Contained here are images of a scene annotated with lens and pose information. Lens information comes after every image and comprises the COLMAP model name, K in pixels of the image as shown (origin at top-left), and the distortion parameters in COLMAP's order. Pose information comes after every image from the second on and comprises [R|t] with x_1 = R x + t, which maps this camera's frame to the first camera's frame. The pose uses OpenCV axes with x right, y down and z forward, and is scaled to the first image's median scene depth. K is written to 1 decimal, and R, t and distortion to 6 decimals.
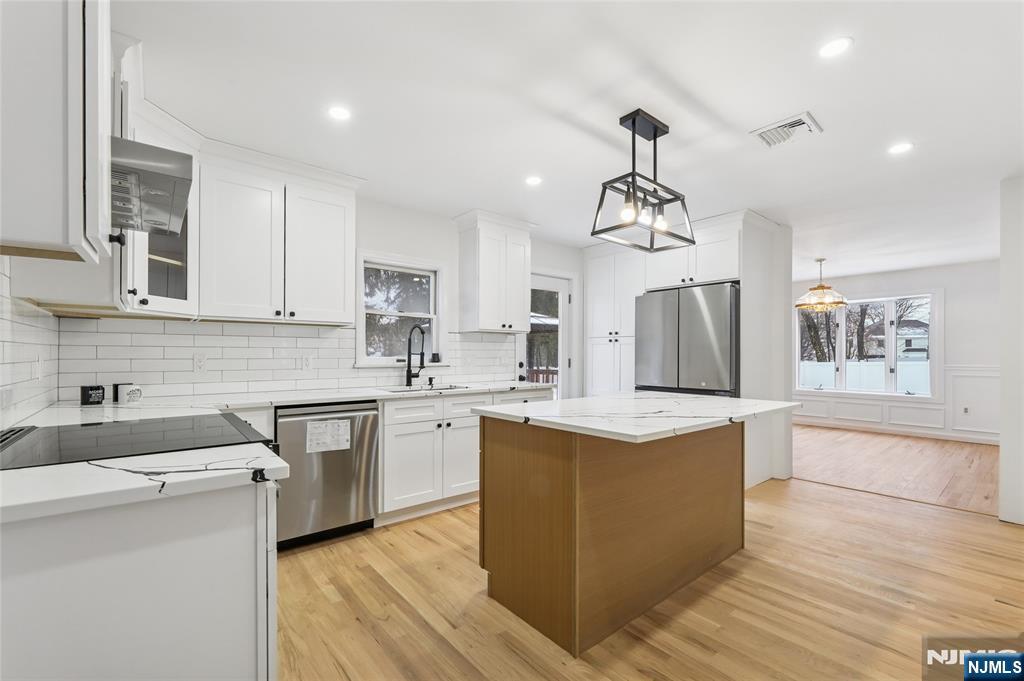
lens RADIAL K [[426.5, 0, 510.8], [0, 426.5, 354.3], [0, 0, 1]] dist [-0.001605, -0.000099]
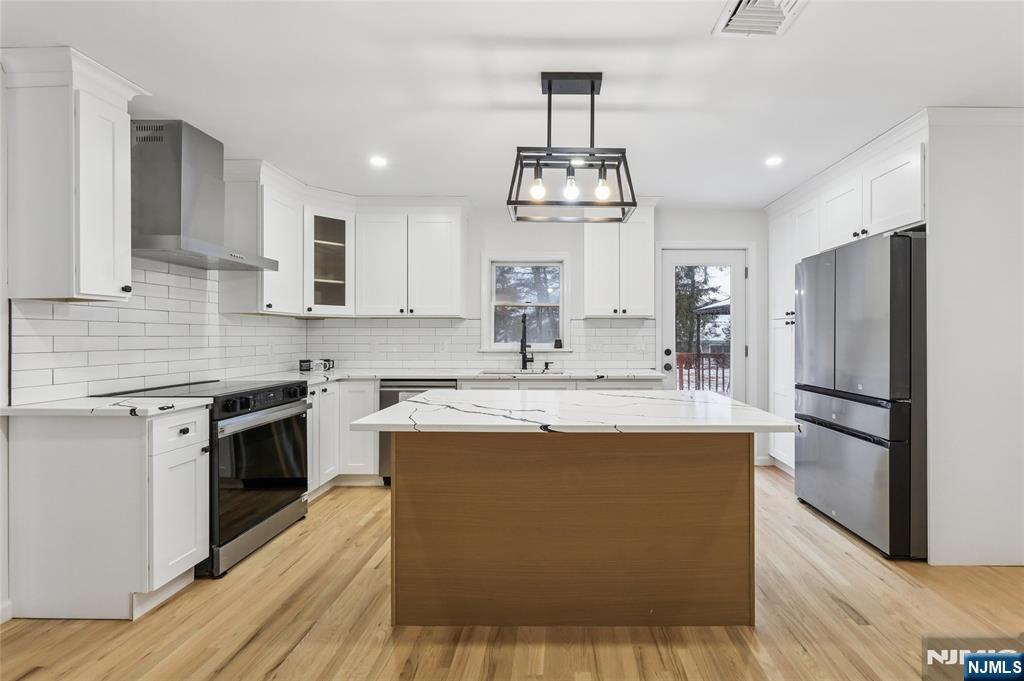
lens RADIAL K [[430.5, 0, 565.3], [0, 430.5, 335.6], [0, 0, 1]] dist [-0.000294, -0.000110]
pose [[0.779860, -0.001646, -0.625952, 0.758732], [0.000648, 0.999998, -0.001823, -0.015771], [0.625954, 0.001016, 0.779860, 0.269337]]
